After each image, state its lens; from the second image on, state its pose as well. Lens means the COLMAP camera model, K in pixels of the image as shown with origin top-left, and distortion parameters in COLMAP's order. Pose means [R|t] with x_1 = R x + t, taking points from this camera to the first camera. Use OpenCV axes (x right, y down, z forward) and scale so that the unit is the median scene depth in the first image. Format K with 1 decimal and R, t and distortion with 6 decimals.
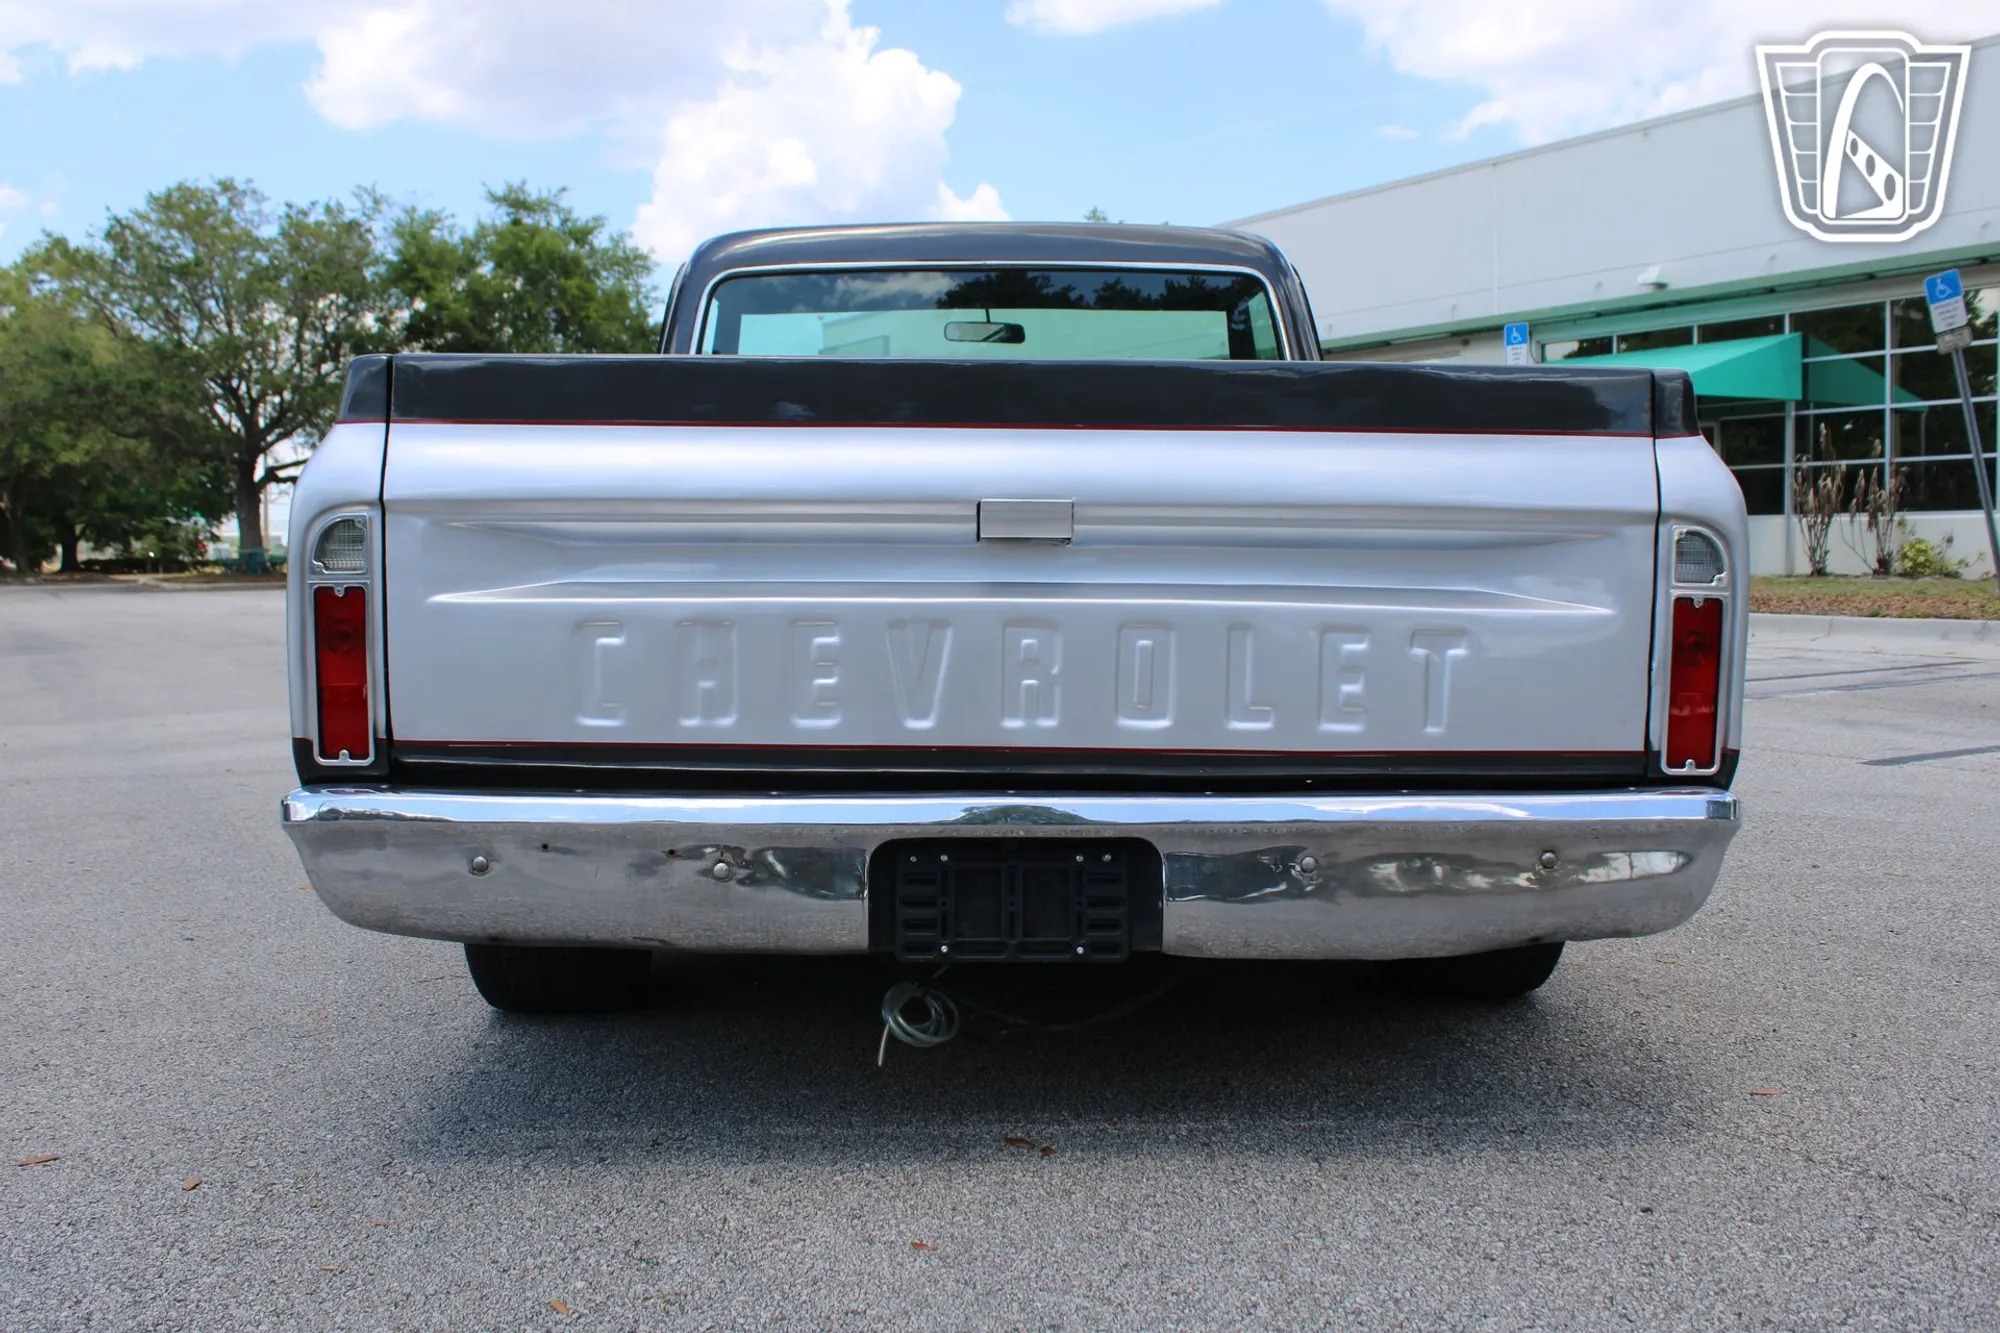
lens RADIAL K [[1838.2, 0, 996.0], [0, 1838.2, 694.3], [0, 0, 1]] dist [-0.153148, 0.152205]
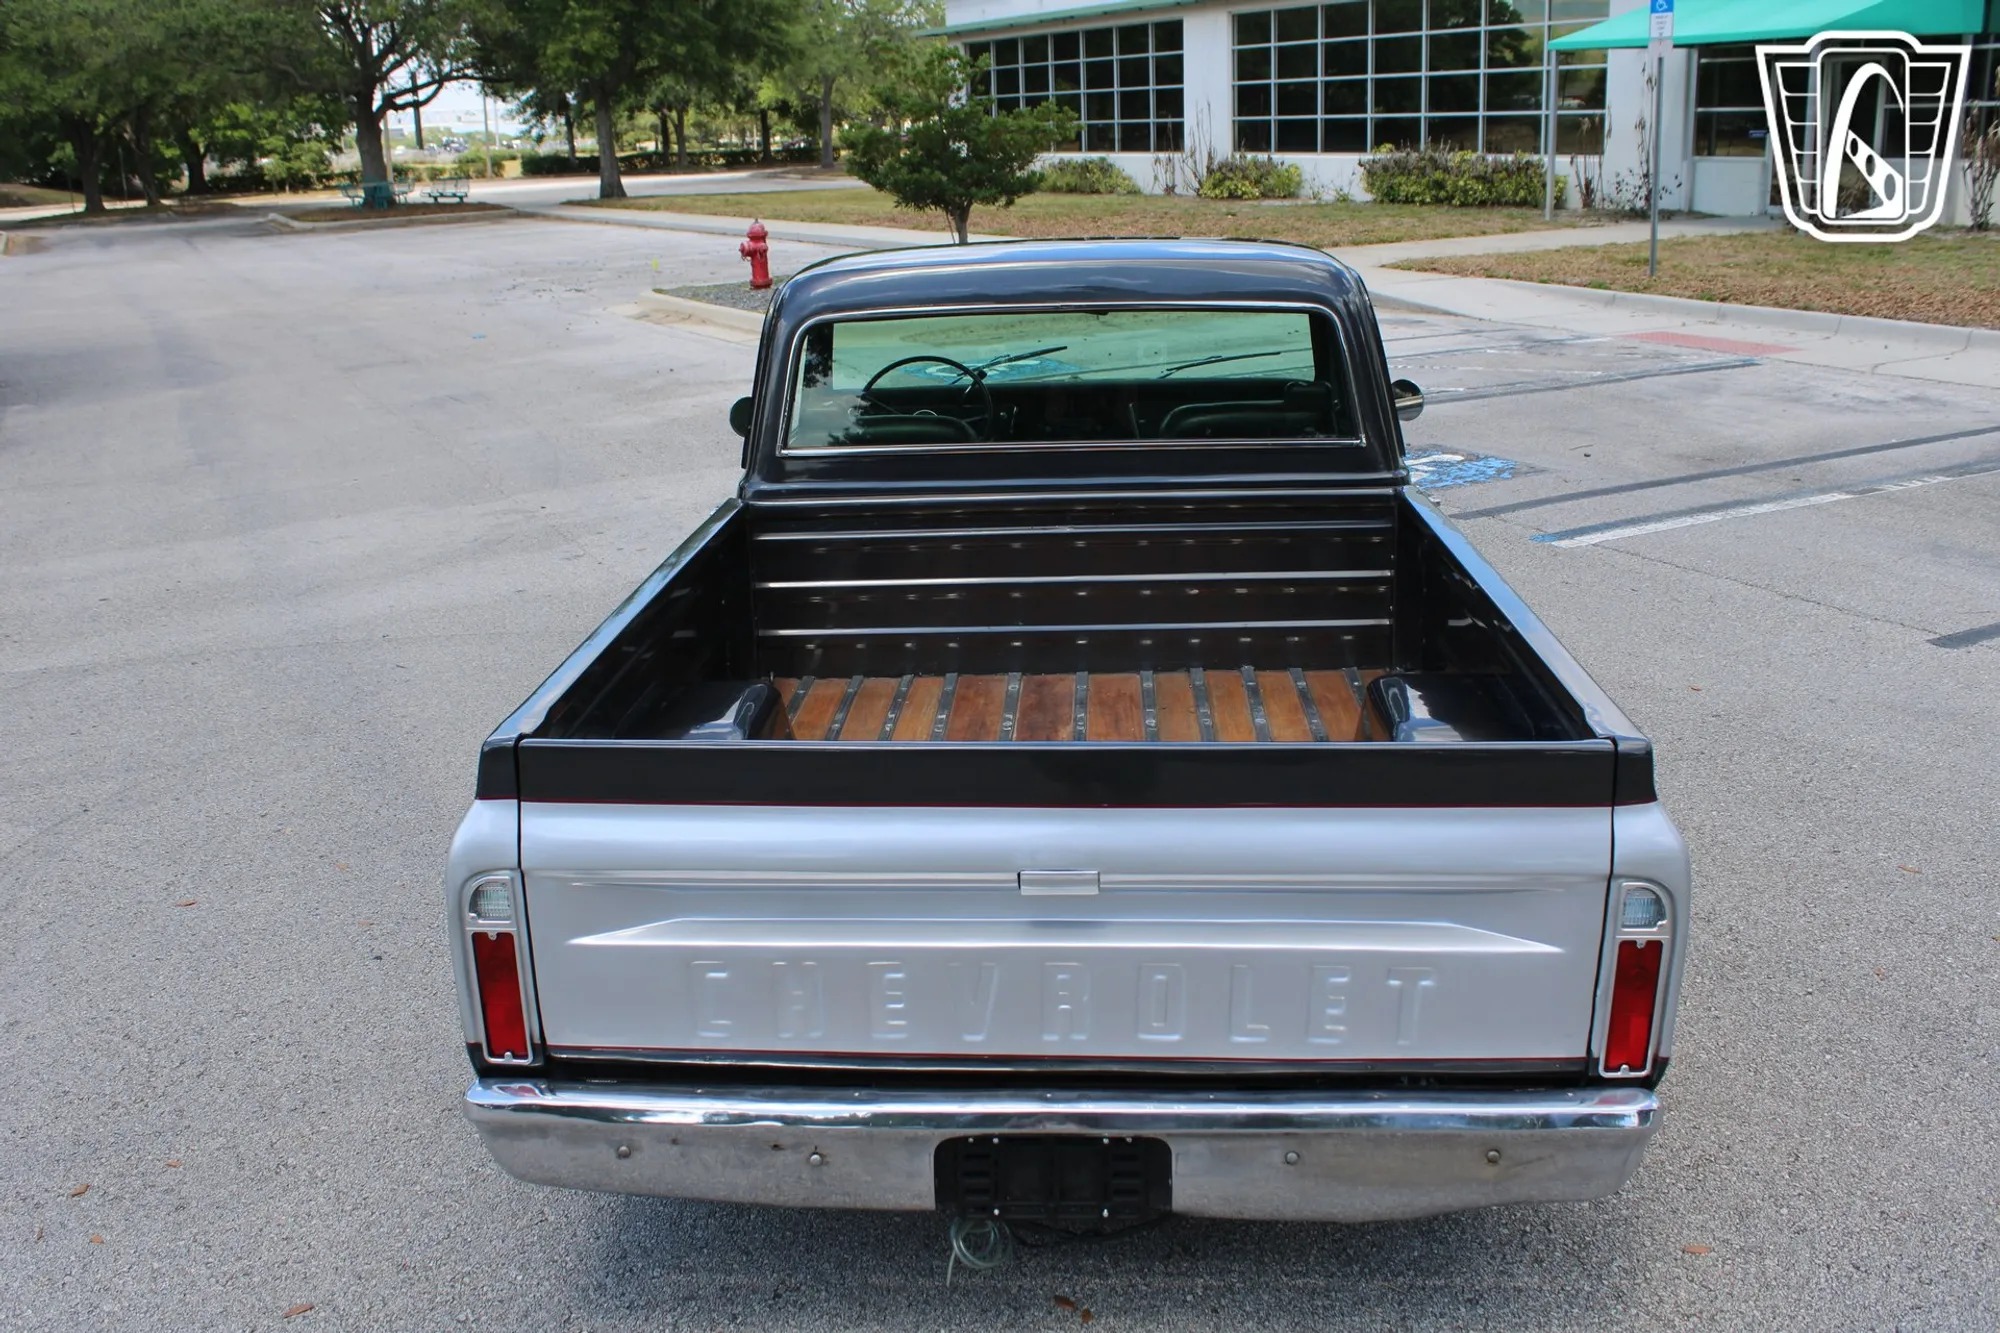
lens RADIAL K [[1838.2, 0, 996.0], [0, 1838.2, 694.3], [0, 0, 1]] dist [-0.153148, 0.152205]
pose [[0.997145, -0.001594, -0.075494, 0.056773], [0.019088, 0.972626, 0.231590, -0.425698], [0.073058, -0.232370, 0.969880, -0.102363]]
